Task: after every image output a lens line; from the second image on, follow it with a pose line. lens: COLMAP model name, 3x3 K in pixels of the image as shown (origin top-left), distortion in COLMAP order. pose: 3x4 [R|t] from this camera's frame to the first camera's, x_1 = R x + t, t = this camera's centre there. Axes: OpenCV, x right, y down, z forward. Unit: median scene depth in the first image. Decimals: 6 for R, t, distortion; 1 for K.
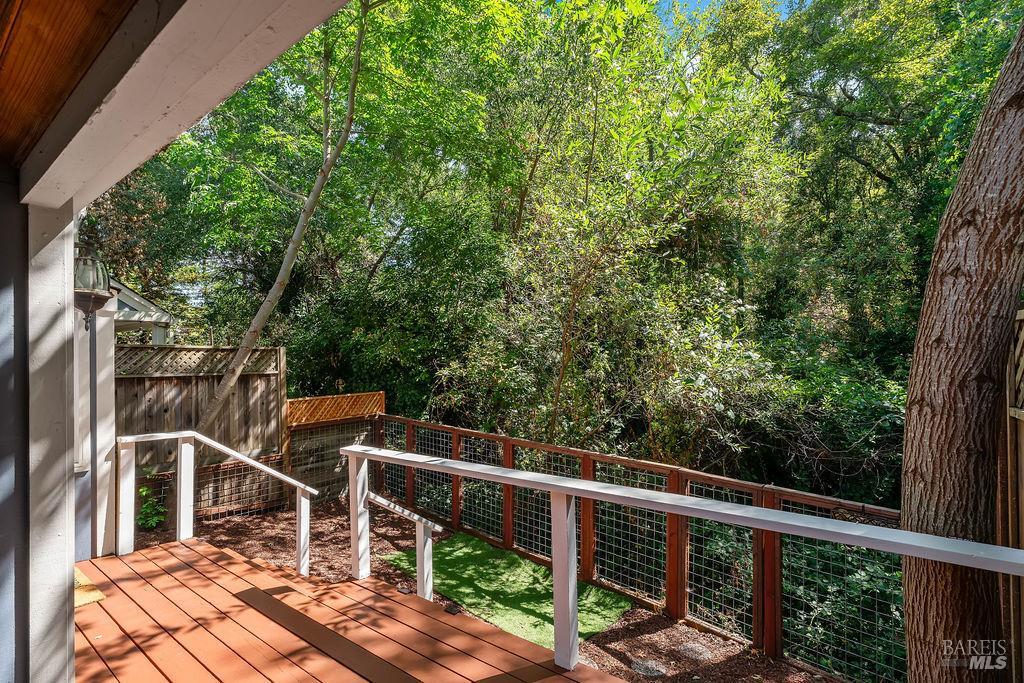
lens RADIAL K [[460.0, 0, 511.4], [0, 460.0, 348.1], [0, 0, 1]] dist [-0.000133, 0.000080]
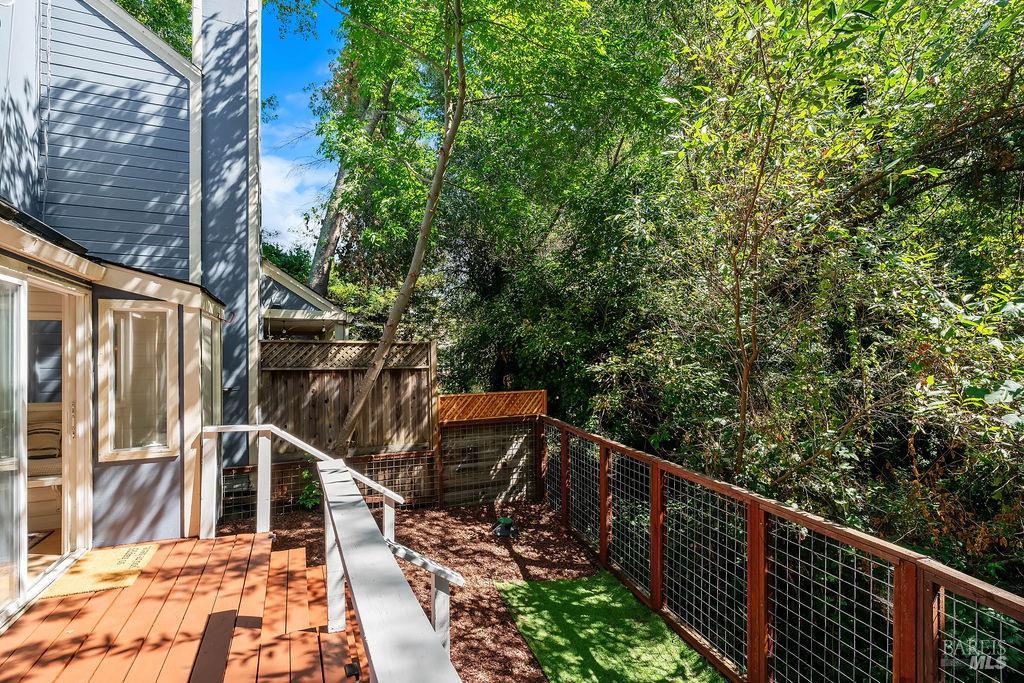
lens RADIAL K [[480.9, 0, 512.8], [0, 480.9, 350.0], [0, 0, 1]] dist [0.002574, 0.000693]
pose [[0.872322, -0.007289, -0.488878, 0.180043], [0.013581, 0.999864, 0.009325, 0.011914], [0.488744, -0.014774, 0.872302, 0.237761]]
